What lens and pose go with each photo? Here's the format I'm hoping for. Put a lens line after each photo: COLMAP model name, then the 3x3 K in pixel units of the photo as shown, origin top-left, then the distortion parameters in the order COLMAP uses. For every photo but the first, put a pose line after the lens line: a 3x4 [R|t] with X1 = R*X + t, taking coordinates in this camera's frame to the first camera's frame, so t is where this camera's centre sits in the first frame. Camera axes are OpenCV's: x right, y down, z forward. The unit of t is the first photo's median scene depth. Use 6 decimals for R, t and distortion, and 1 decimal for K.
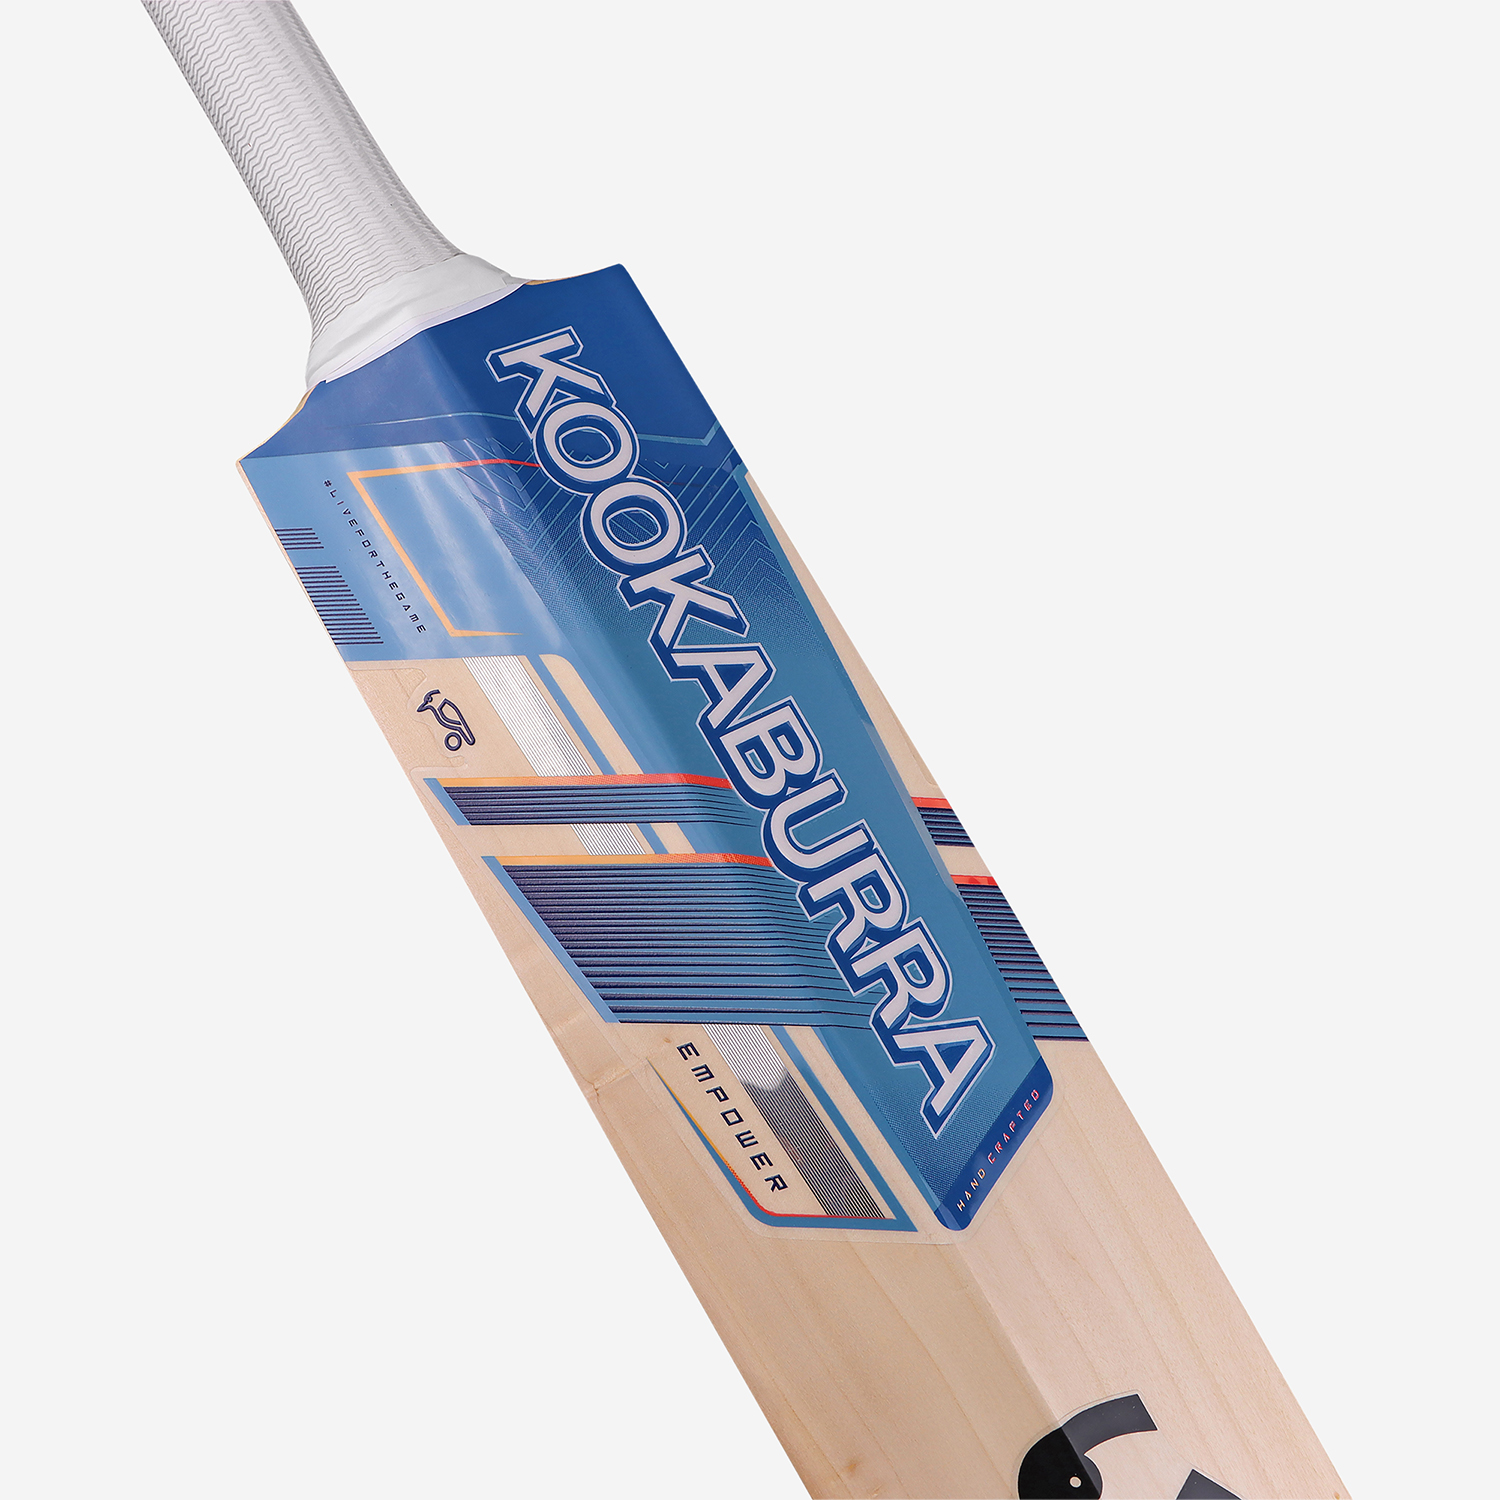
lens RADIAL K [[1930.4, 0, 699.2], [0, 1930.4, 751.2], [0, 0, 1]] dist [-0.186450, 0.140897]
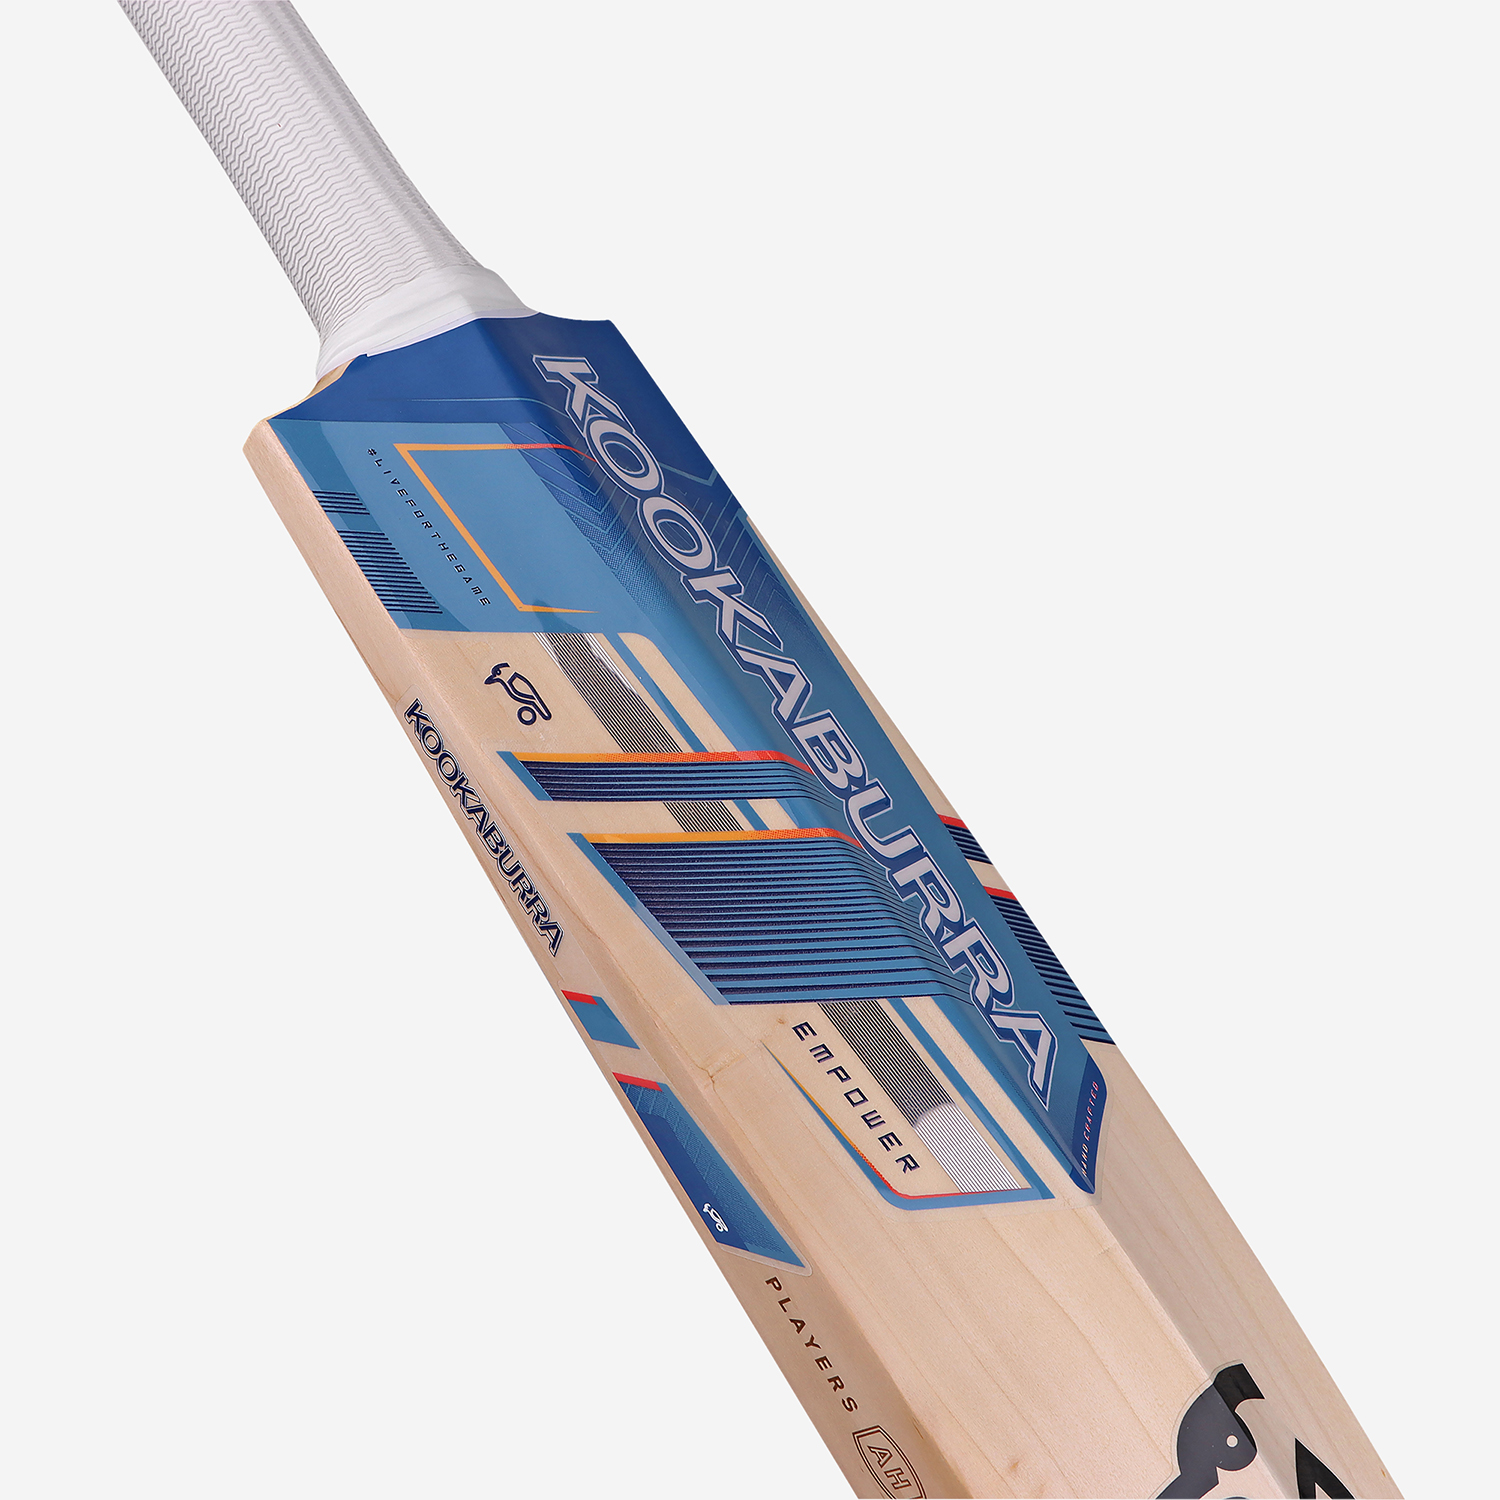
lens RADIAL K [[1930.4, 0, 699.2], [0, 1930.4, 751.2], [0, 0, 1]] dist [-0.186450, 0.140897]
pose [[0.893008, 0.087930, 0.441367, -0.468948], [0.045055, 0.958332, -0.282080, 0.281494], [-0.447780, 0.271786, 0.851837, 0.177686]]
